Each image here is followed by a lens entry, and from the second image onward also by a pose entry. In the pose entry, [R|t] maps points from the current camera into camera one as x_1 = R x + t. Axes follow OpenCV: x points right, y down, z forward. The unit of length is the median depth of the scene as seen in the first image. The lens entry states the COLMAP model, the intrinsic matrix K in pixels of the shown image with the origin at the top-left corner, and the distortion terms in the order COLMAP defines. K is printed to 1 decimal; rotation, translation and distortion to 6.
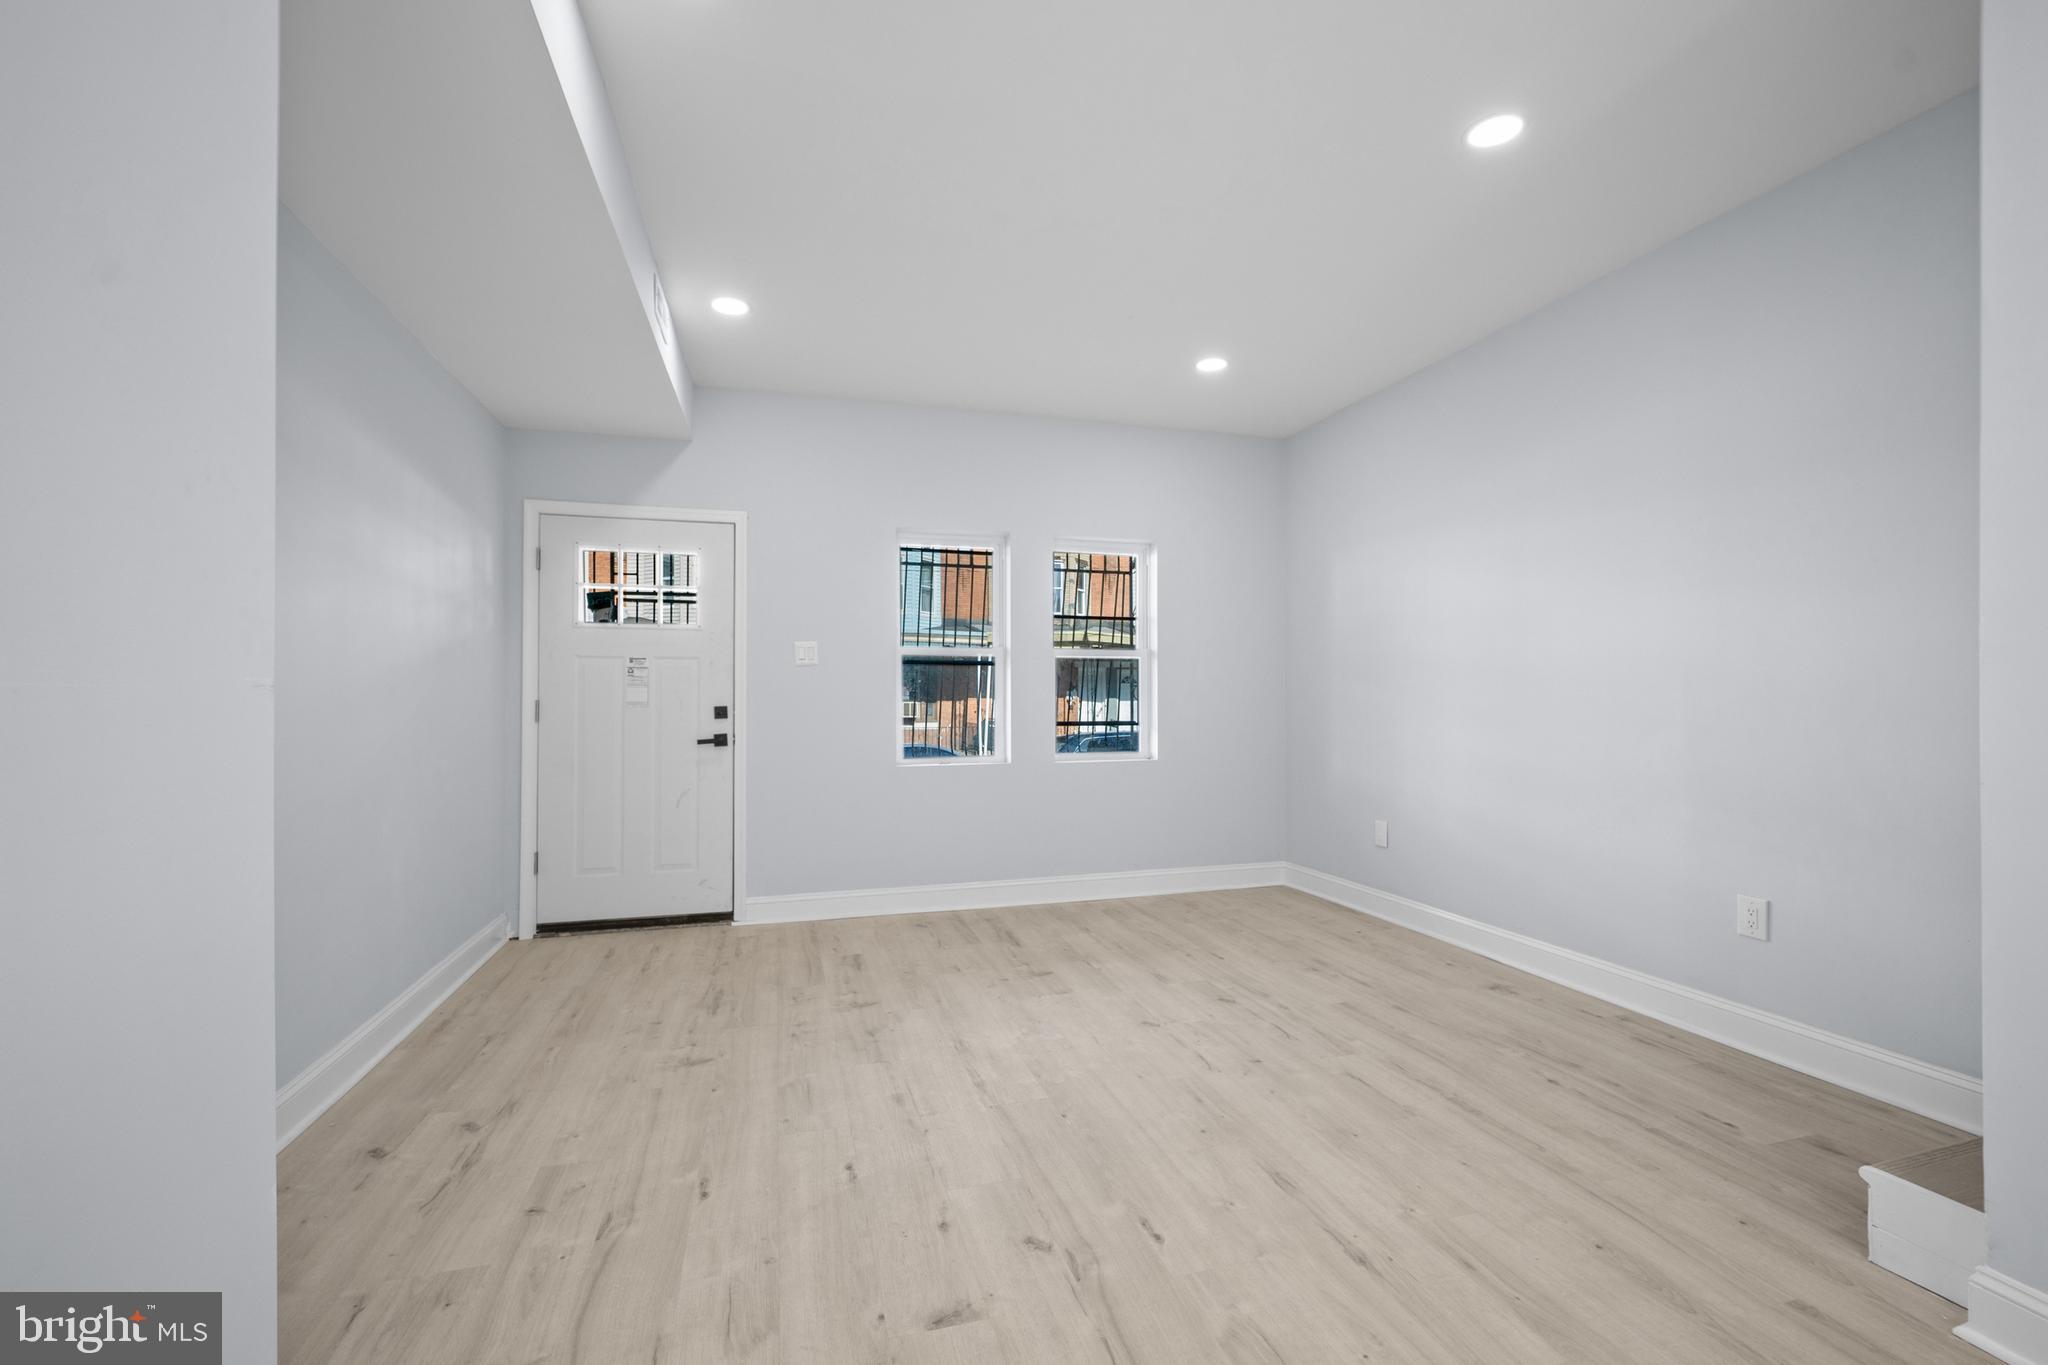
lens RADIAL K [[849.7, 0, 1004.1], [0, 849.7, 698.1], [0, 0, 1]] dist [-0.008779, -0.002599]
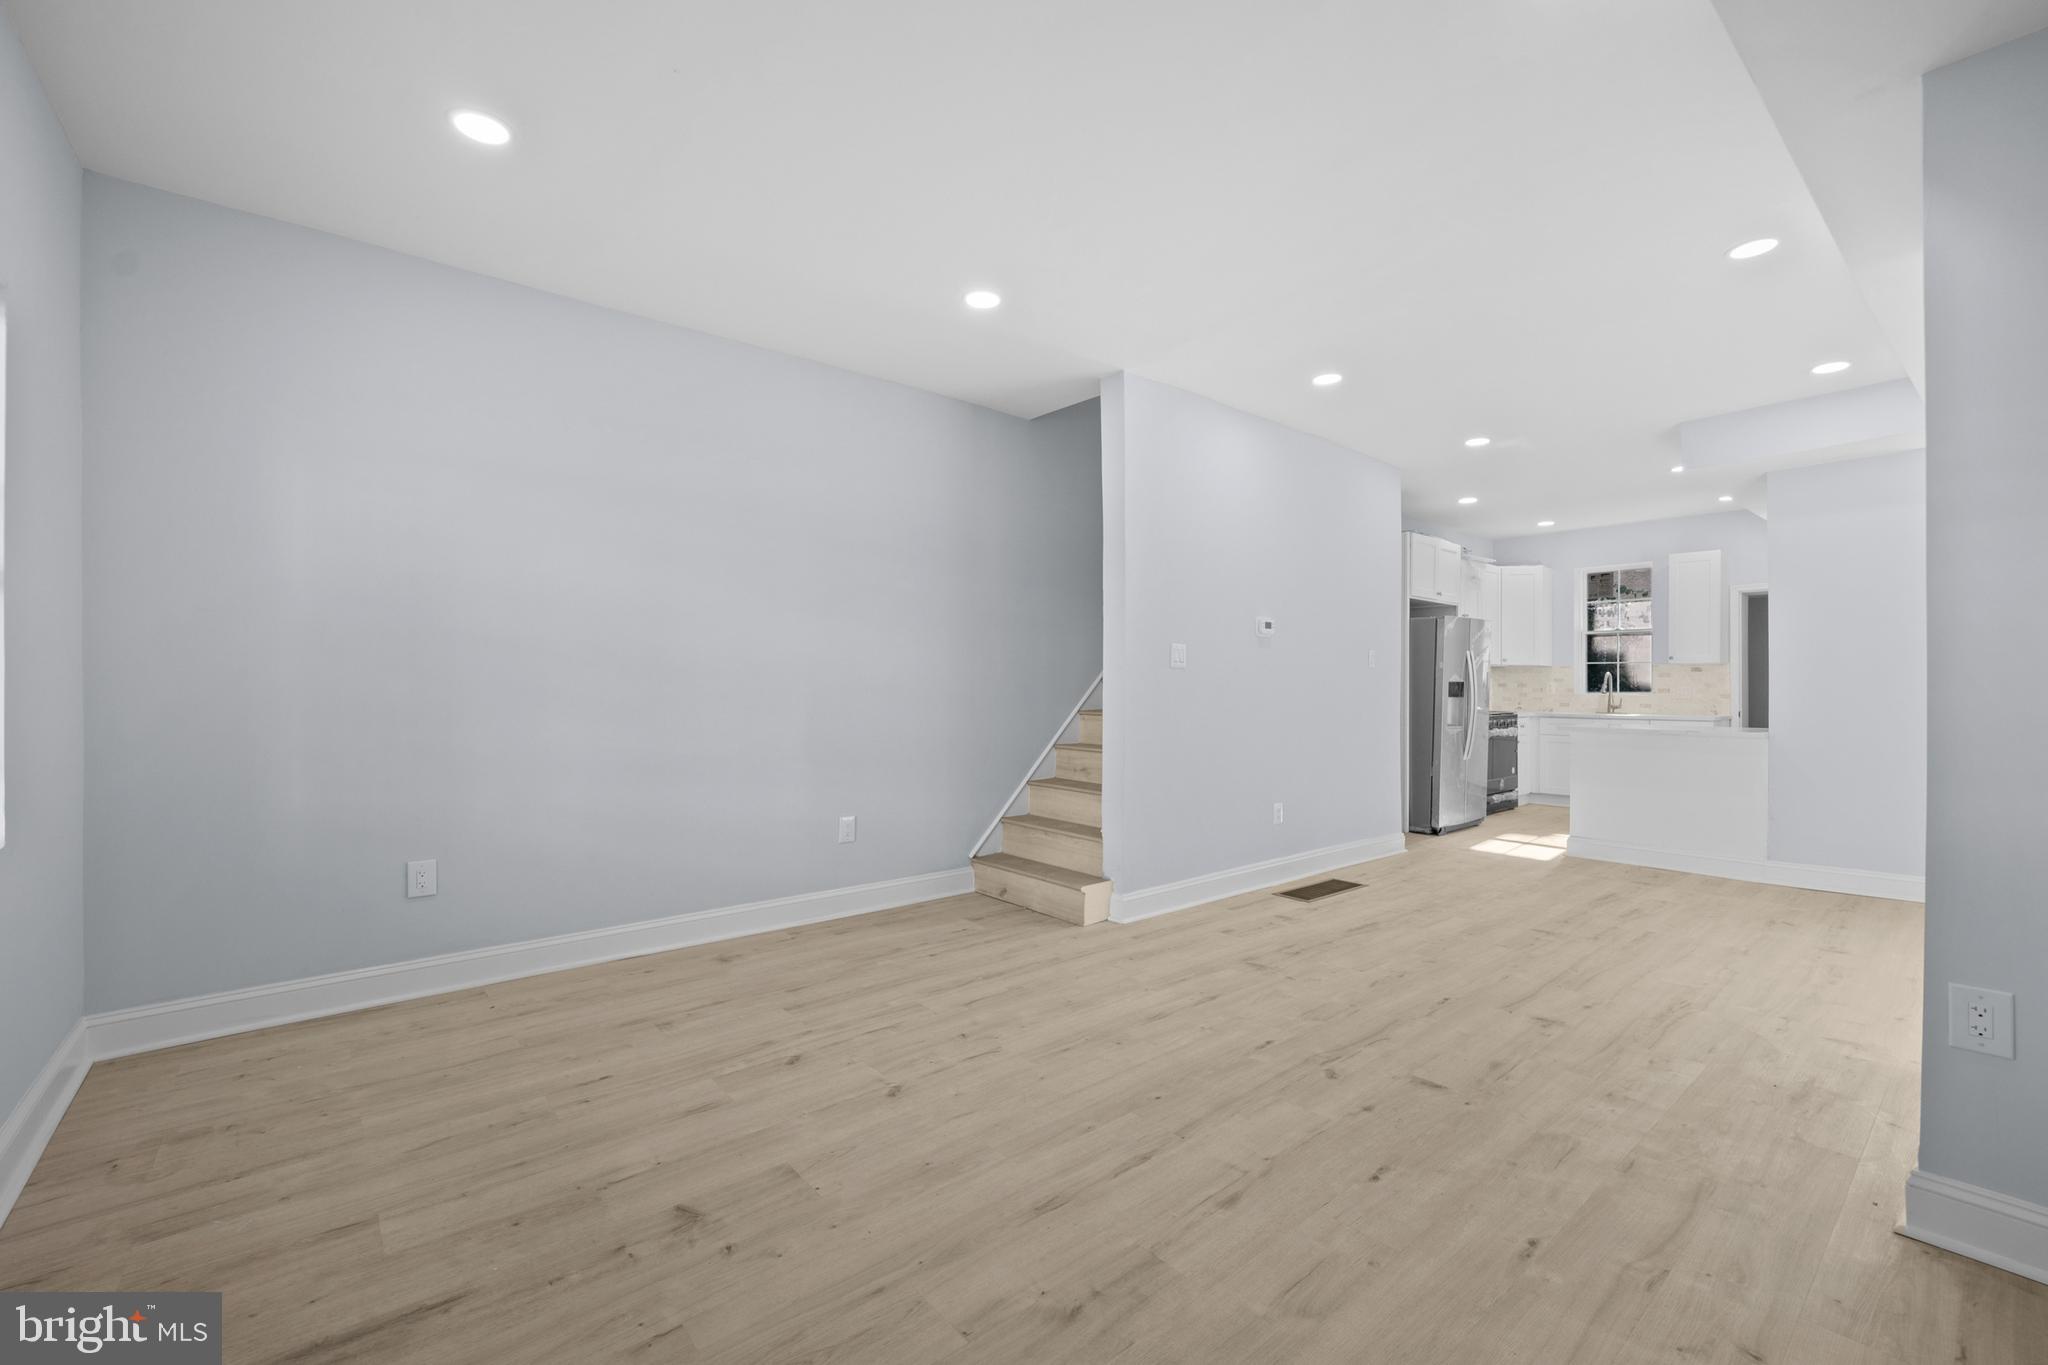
lens RADIAL K [[849.7, 0, 1018.2], [0, 849.7, 689.3], [0, 0, 1]] dist [-0.008779, -0.002599]
pose [[-0.413230, -0.000938, 0.910626, -0.513364], [-0.000756, 0.999999, 0.000687, -0.003872], [-0.910626, -0.000405, -0.413230, 1.016001]]
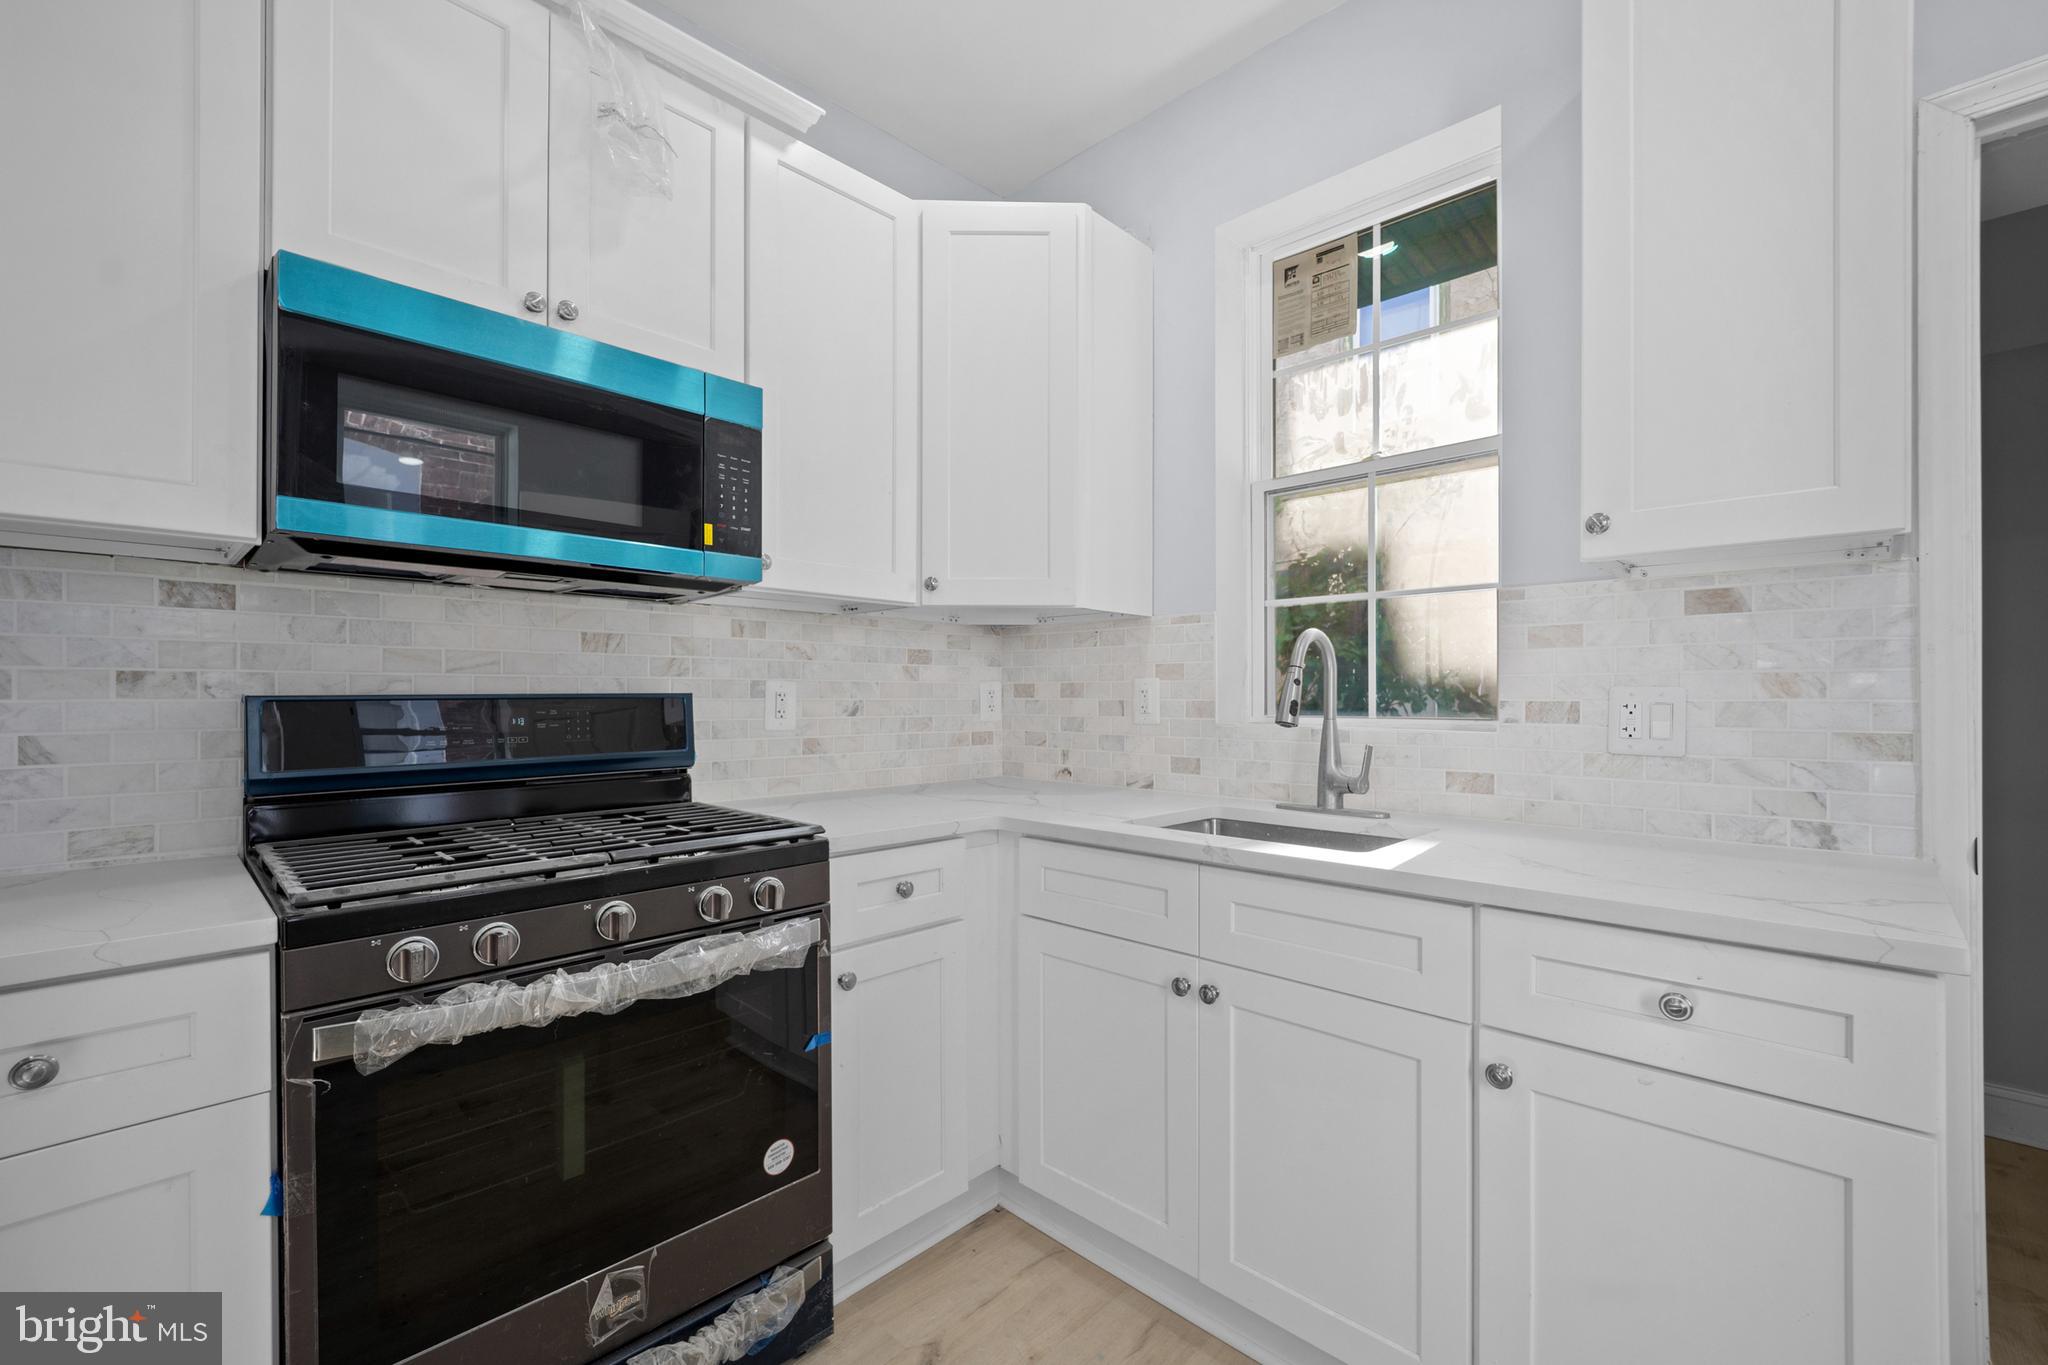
lens RADIAL K [[849.7, 0, 1030.9], [0, 849.7, 693.8], [0, 0, 1]] dist [-0.008779, -0.002599]
pose [[-0.523036, 0.006499, 0.852286, 0.558292], [0.000980, 0.999975, -0.007025, -0.006874], [-0.852310, -0.002839, -0.523029, -0.955339]]
